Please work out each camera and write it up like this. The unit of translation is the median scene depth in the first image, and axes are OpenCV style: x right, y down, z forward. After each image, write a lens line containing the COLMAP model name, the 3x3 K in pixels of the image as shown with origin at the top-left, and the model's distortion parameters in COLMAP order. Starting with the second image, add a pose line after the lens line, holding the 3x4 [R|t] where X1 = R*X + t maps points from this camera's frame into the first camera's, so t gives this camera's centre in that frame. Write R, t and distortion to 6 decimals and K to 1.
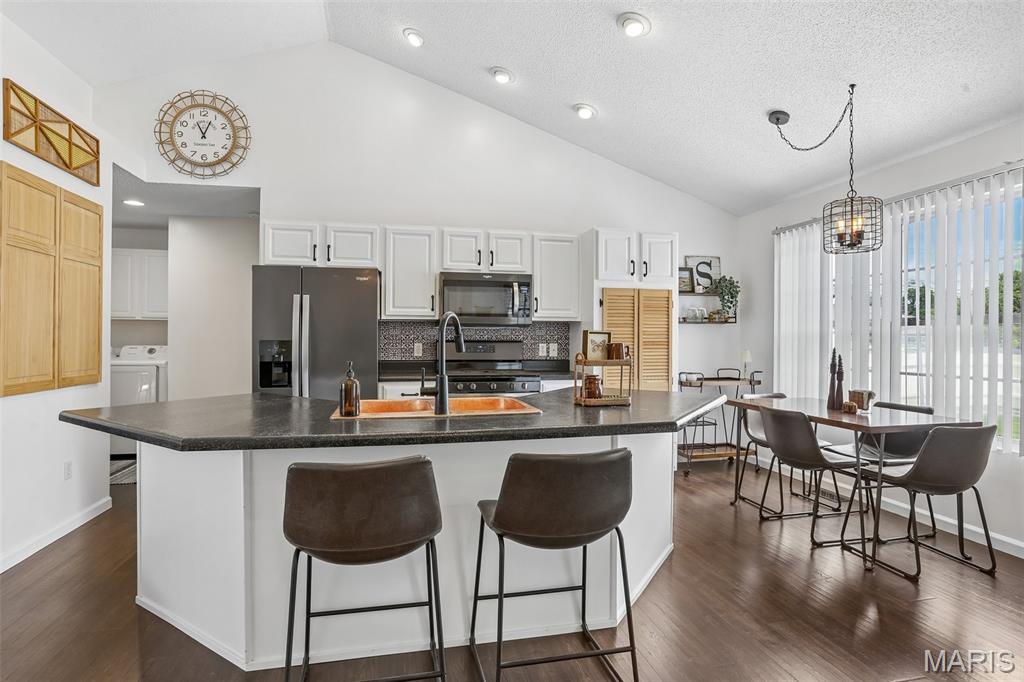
lens RADIAL K [[519.6, 0, 503.9], [0, 519.6, 337.1], [0, 0, 1]] dist [-0.056549, 0.025859]
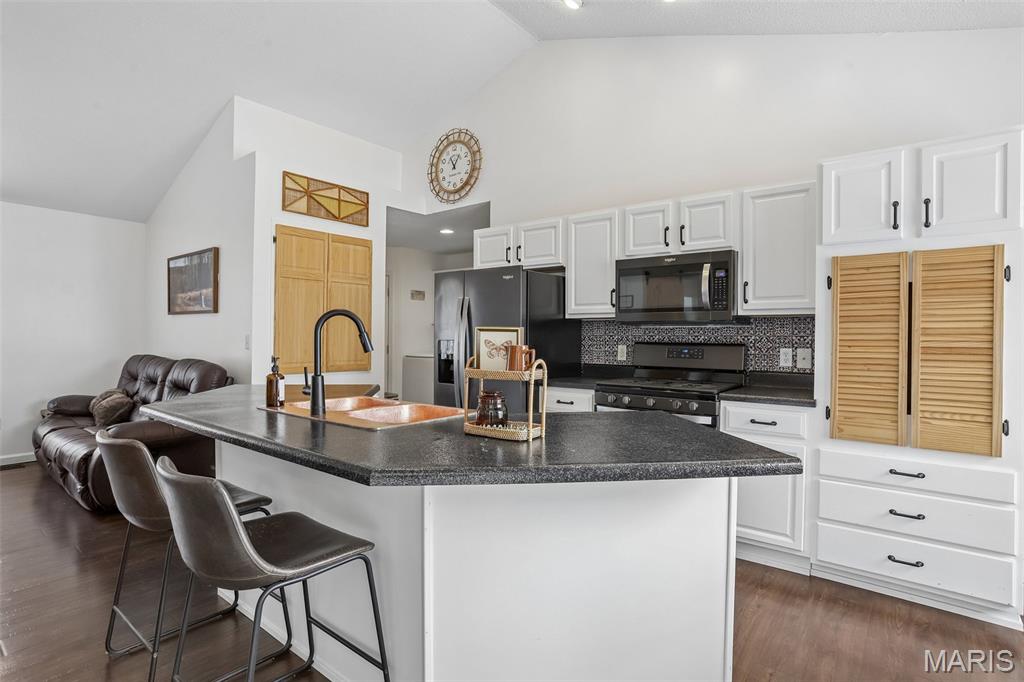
lens RADIAL K [[519.6, 0, 508.1], [0, 519.6, 340.5], [0, 0, 1]] dist [-0.056549, 0.025859]
pose [[0.625632, 0.007281, -0.780084, 0.431239], [-0.003766, 0.999973, 0.006312, -0.000804], [0.780109, -0.001011, 0.625643, 0.347239]]
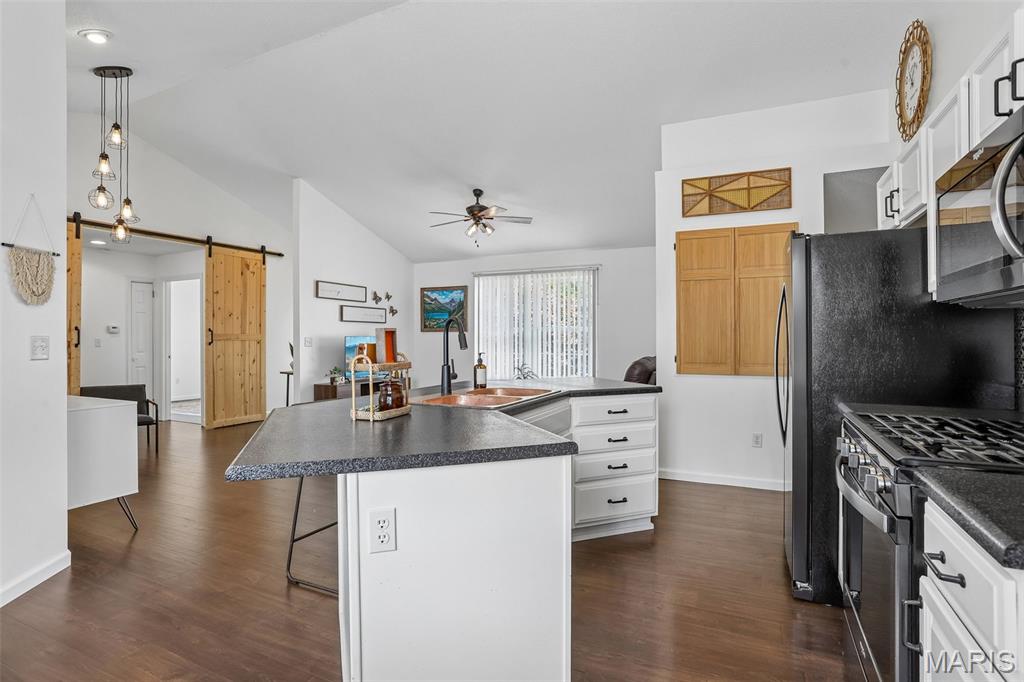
lens RADIAL K [[519.6, 0, 511.7], [0, 519.6, 340.6], [0, 0, 1]] dist [-0.056549, 0.025859]
pose [[-0.617839, 0.001905, -0.786302, 0.420650], [-0.001167, 0.999994, 0.003339, 0.002596], [0.786304, 0.002981, -0.617833, 1.003696]]
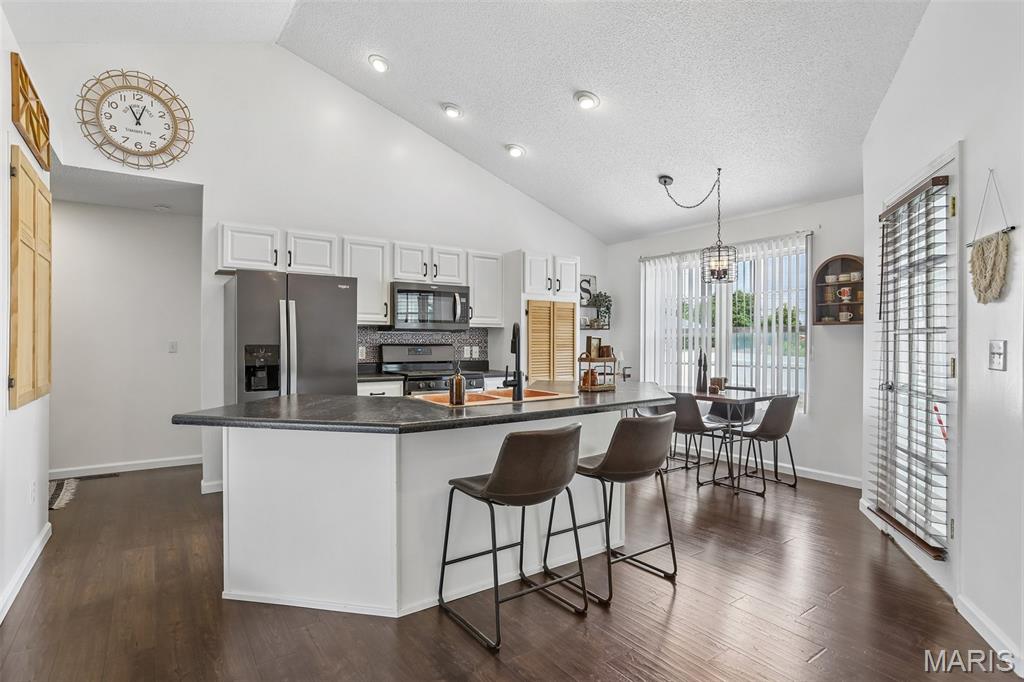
lens RADIAL K [[519.6, 0, 505.8], [0, 519.6, 345.1], [0, 0, 1]] dist [-0.056549, 0.025859]
pose [[0.923834, -0.004283, 0.382770, -0.330280], [0.000801, 0.999957, 0.009256, -0.001472], [-0.382793, -0.008244, 0.923797, -0.100398]]
